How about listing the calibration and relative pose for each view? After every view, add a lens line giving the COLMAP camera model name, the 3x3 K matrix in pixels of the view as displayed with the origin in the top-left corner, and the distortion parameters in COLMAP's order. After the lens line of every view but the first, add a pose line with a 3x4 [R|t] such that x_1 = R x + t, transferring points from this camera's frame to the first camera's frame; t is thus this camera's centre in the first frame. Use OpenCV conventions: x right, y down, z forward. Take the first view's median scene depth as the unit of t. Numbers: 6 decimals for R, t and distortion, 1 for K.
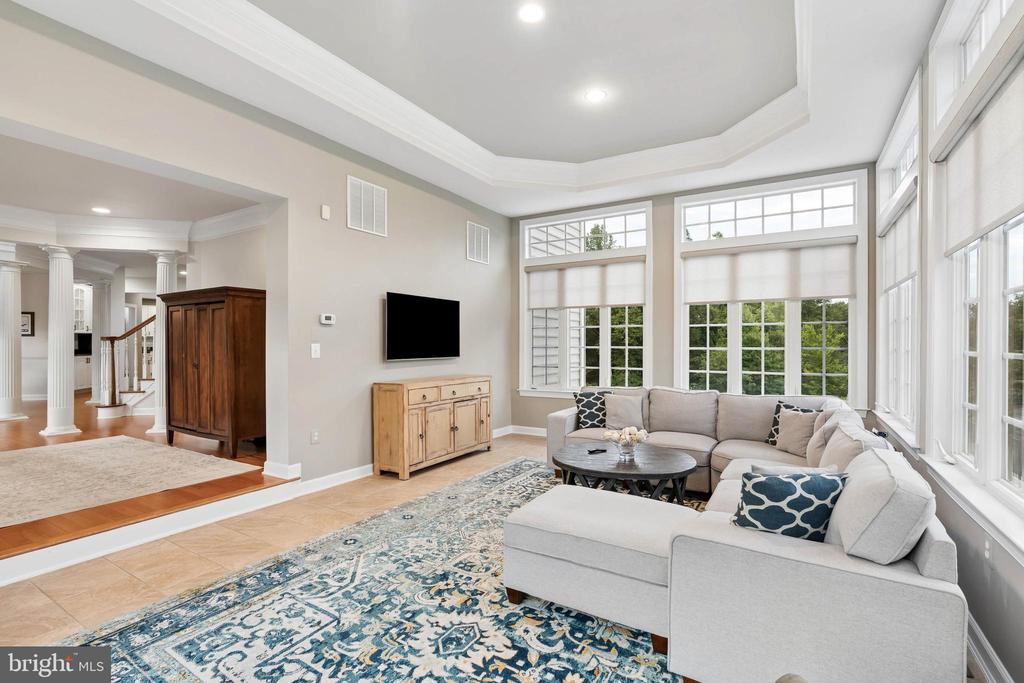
lens RADIAL K [[464.3, 0, 519.9], [0, 464.3, 341.8], [0, 0, 1]] dist [-0.002494, 0.000233]
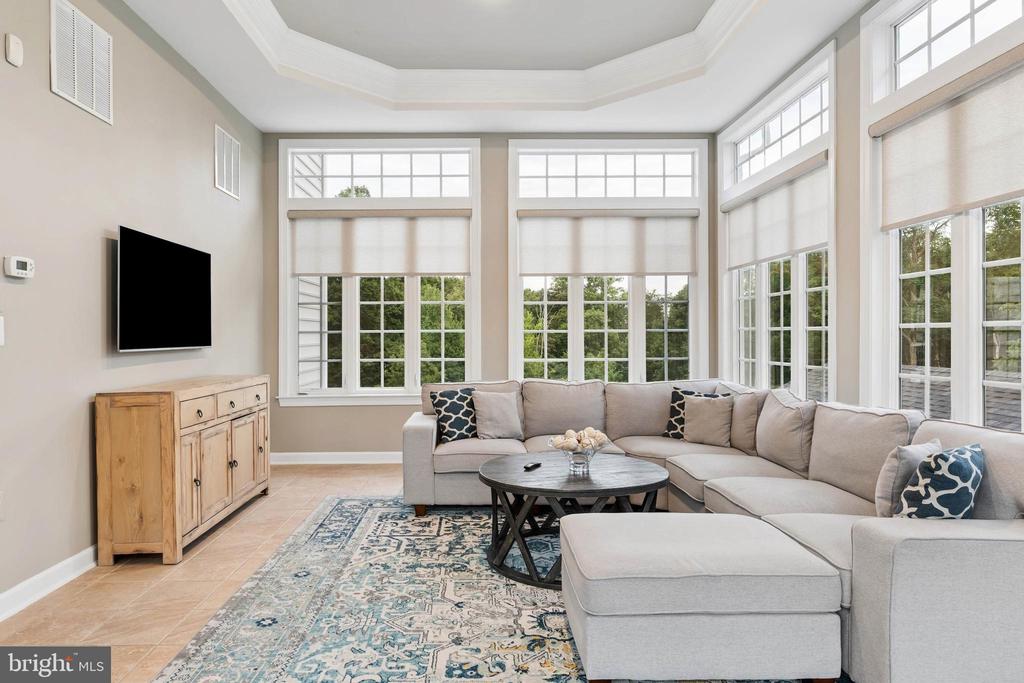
lens RADIAL K [[611.5, 0, 531.8], [0, 611.5, 328.3], [0, 0, 1]] dist [0.001348, 0.001593]
pose [[0.858462, -0.002153, 0.512873, -0.231424], [0.004035, 0.999989, -0.002557, 0.016340], [-0.512861, 0.004265, 0.858461, 0.131315]]
